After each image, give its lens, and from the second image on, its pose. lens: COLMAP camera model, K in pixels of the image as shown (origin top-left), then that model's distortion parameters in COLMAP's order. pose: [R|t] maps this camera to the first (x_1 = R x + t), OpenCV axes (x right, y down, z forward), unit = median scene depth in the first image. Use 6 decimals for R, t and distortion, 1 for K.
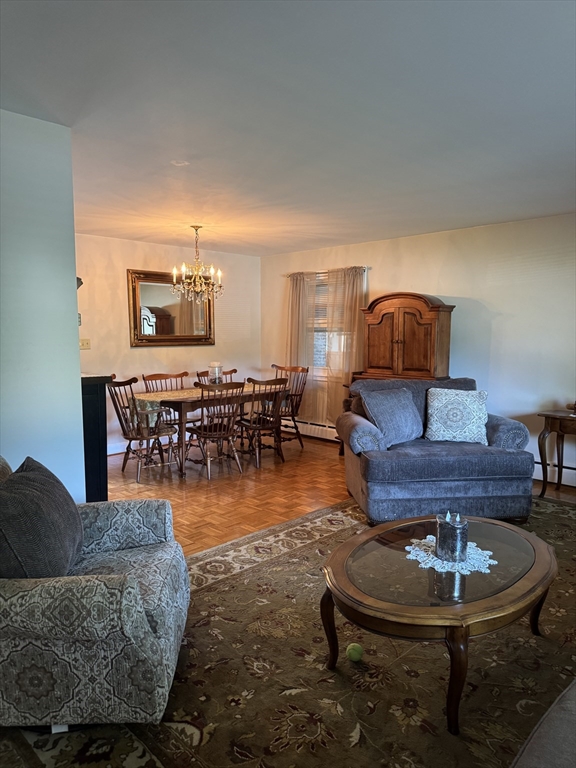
lens RADIAL K [[554.0, 0, 290.5], [0, 554.0, 366.9], [0, 0, 1]] dist [0.239357, -0.176255]
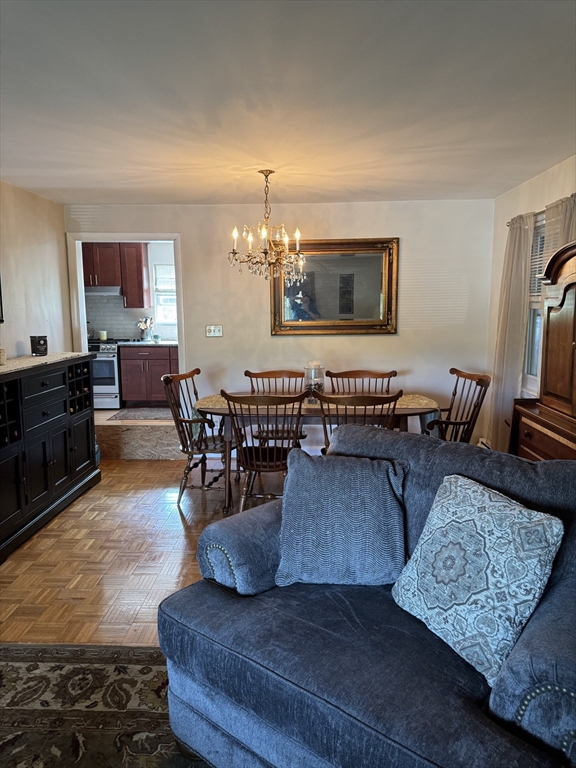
lens RADIAL K [[537.4, 0, 289.1], [0, 537.4, 381.4], [0, 0, 1]] dist [0.040160, -0.062297]
pose [[0.684083, 0.096125, -0.723042, 0.441072], [-0.040981, 0.994778, 0.093479, -0.059448], [0.728252, -0.034317, 0.684450, 0.651762]]
